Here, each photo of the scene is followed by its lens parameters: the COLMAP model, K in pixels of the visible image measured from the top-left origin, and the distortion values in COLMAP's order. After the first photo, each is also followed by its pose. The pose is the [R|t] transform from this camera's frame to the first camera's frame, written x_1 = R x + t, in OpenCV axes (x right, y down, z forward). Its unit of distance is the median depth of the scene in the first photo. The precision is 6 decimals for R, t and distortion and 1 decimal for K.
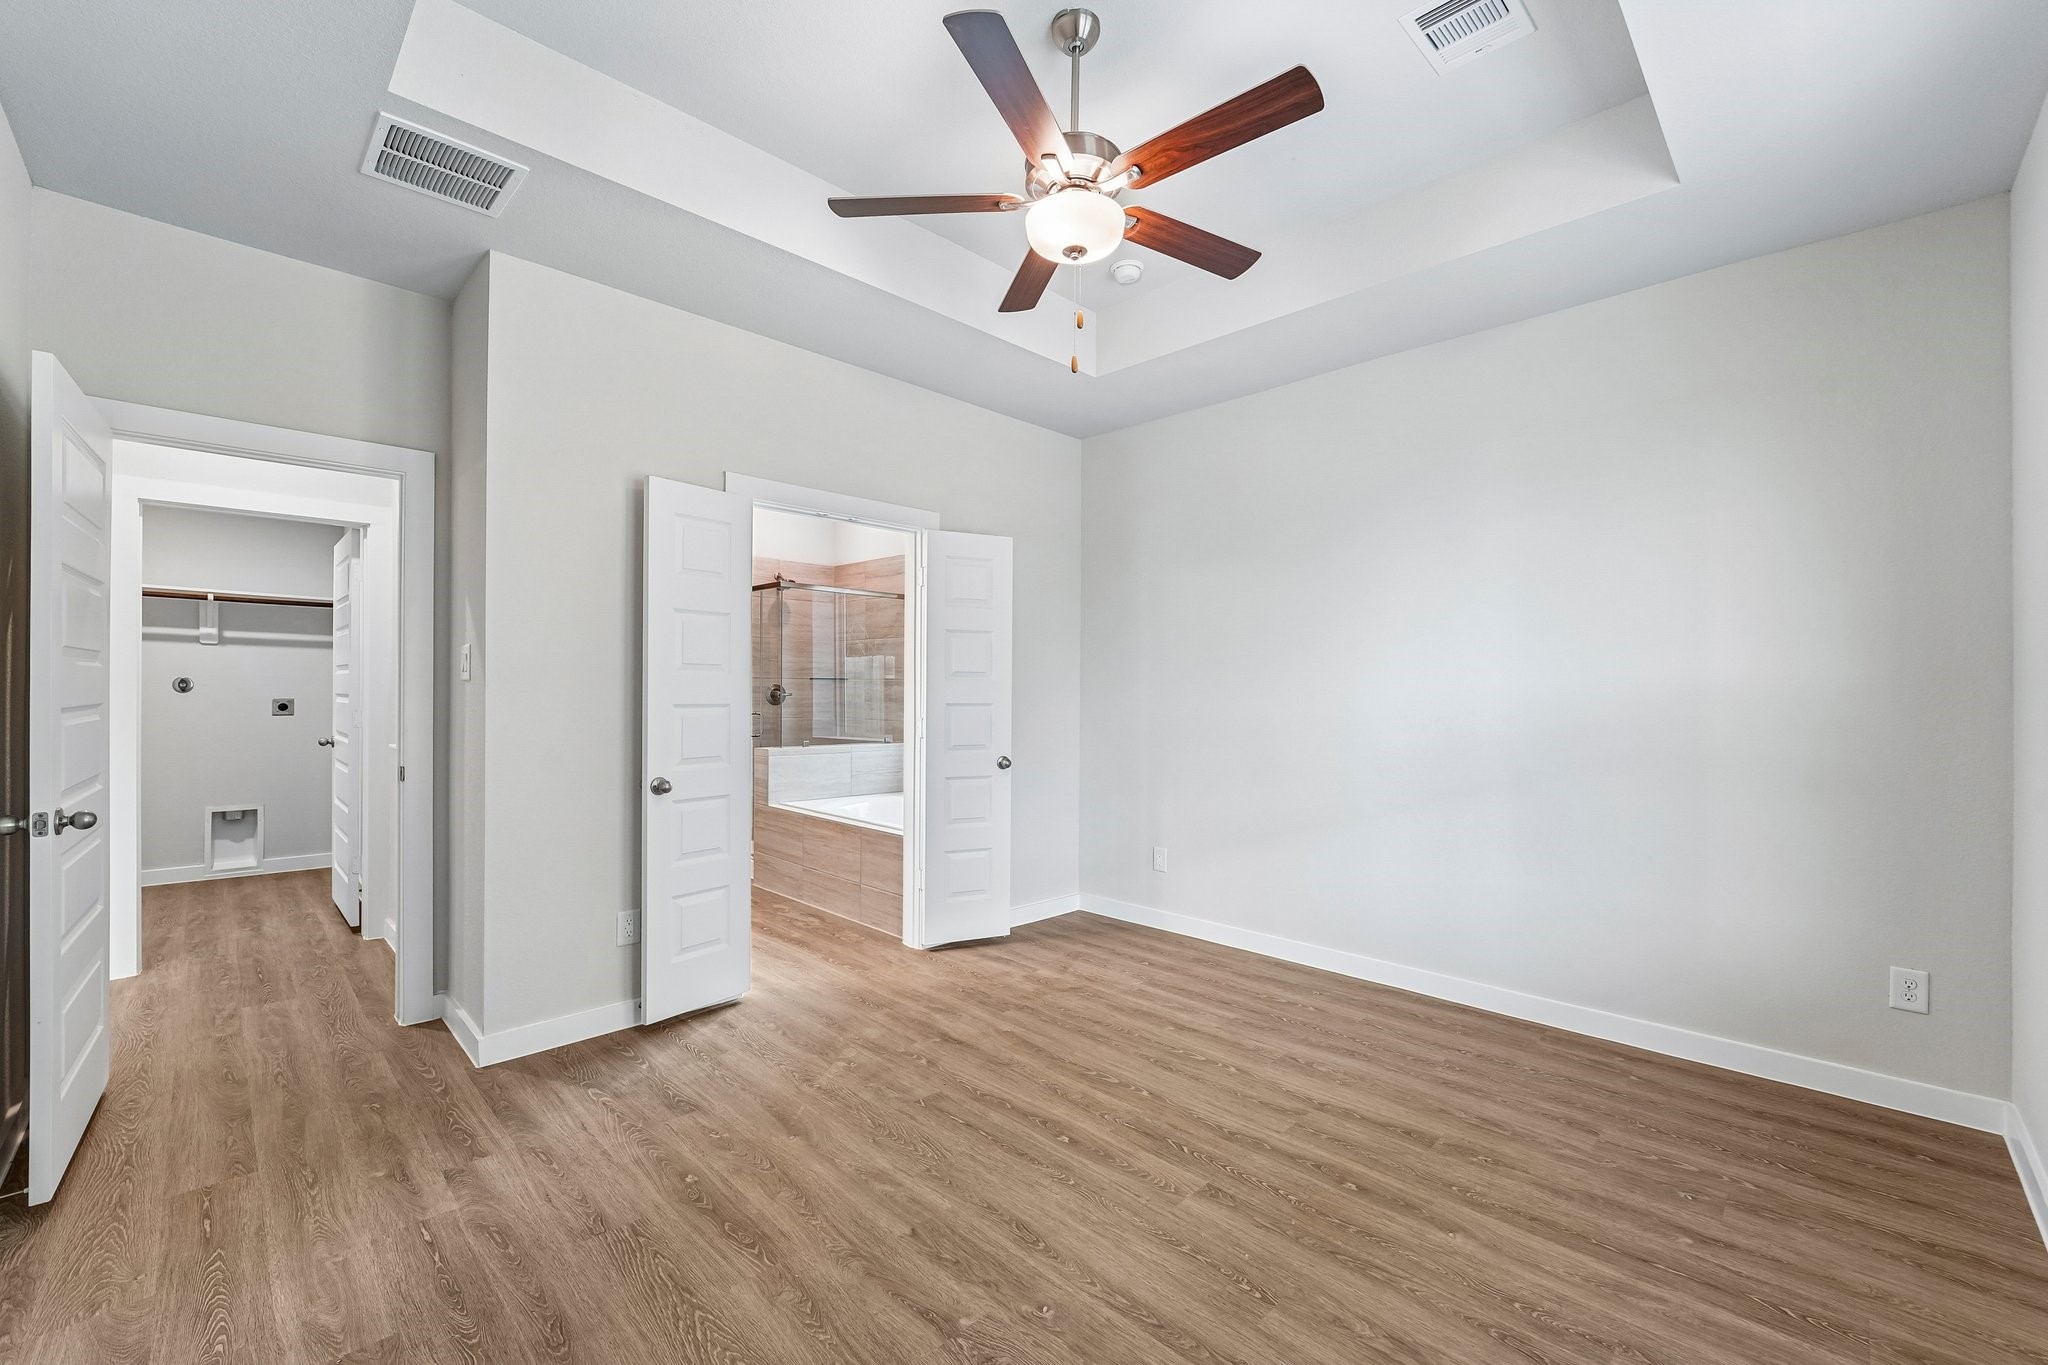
lens RADIAL K [[842.2, 0, 1010.9], [0, 842.2, 699.0], [0, 0, 1]] dist [-0.016154, -0.000740]
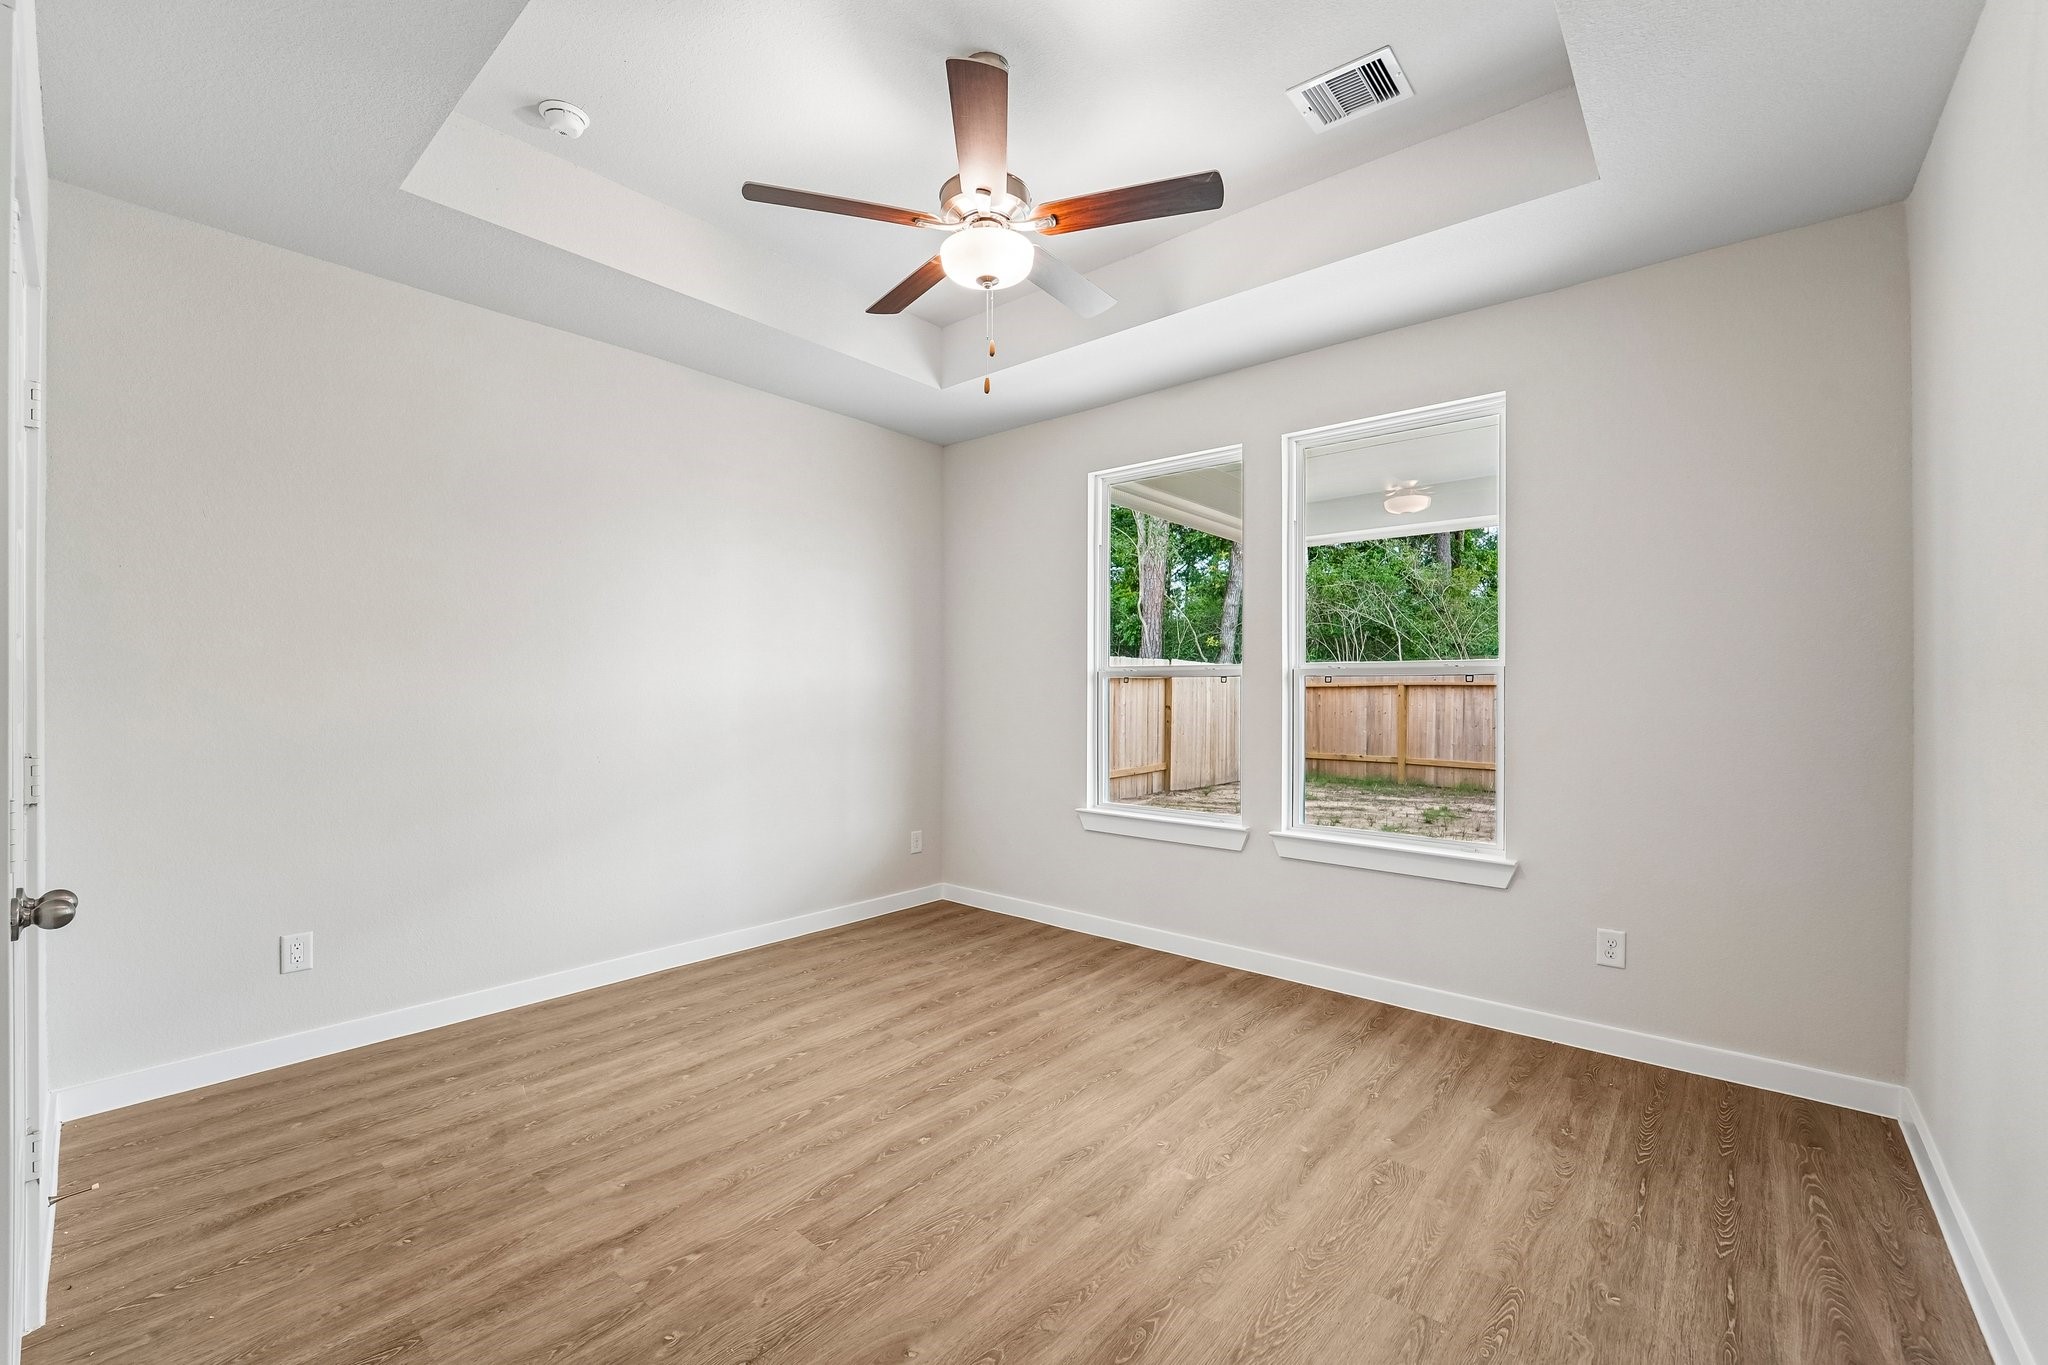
lens RADIAL K [[842.2, 0, 1042.4], [0, 842.2, 675.8], [0, 0, 1]] dist [-0.016154, -0.000740]
pose [[-0.106613, 0.009990, 0.994250, -0.897572], [0.004149, 0.999945, -0.009602, -0.012990], [-0.994292, 0.003102, -0.106648, 0.920015]]
